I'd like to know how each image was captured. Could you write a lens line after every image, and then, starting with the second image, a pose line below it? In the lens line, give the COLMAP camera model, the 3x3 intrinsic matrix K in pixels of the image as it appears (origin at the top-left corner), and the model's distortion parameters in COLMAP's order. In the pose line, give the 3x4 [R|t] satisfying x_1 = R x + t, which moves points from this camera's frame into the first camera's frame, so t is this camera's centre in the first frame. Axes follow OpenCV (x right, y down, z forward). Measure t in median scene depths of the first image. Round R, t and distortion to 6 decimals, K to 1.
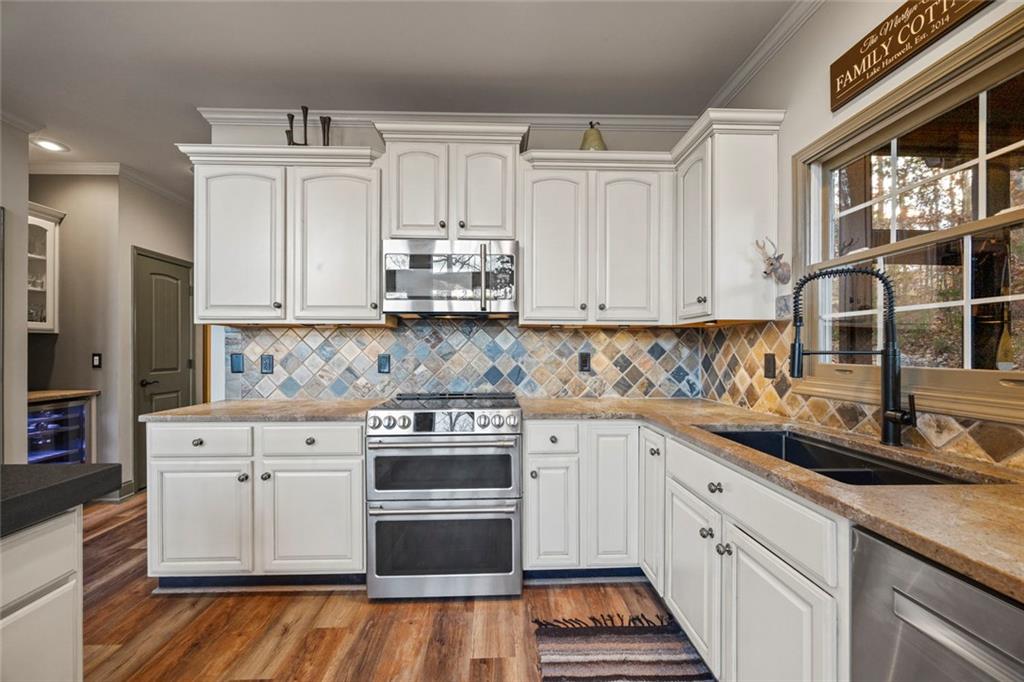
lens RADIAL K [[407.0, 0, 518.7], [0, 407.0, 347.1], [0, 0, 1]] dist [-0.000513, 0.000080]
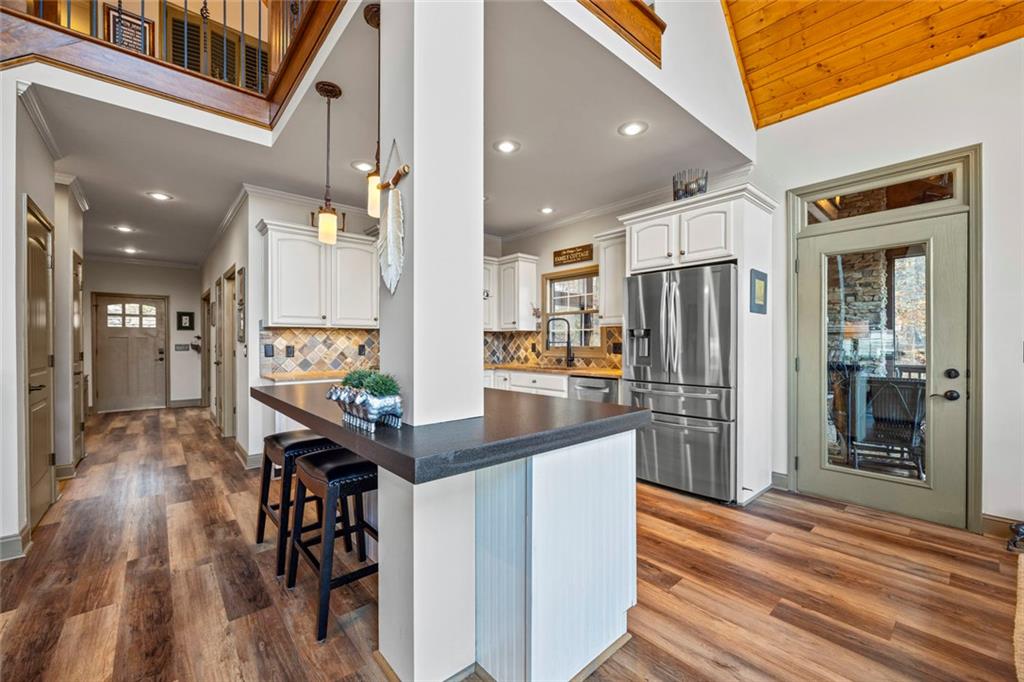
lens RADIAL K [[407.0, 0, 509.8], [0, 407.0, 341.7], [0, 0, 1]] dist [-0.000513, 0.000080]
pose [[0.788580, -0.001331, 0.614930, -1.069932], [0.000535, 0.999999, 0.001479, 0.002613], [-0.614932, -0.000837, 0.788580, -0.951136]]
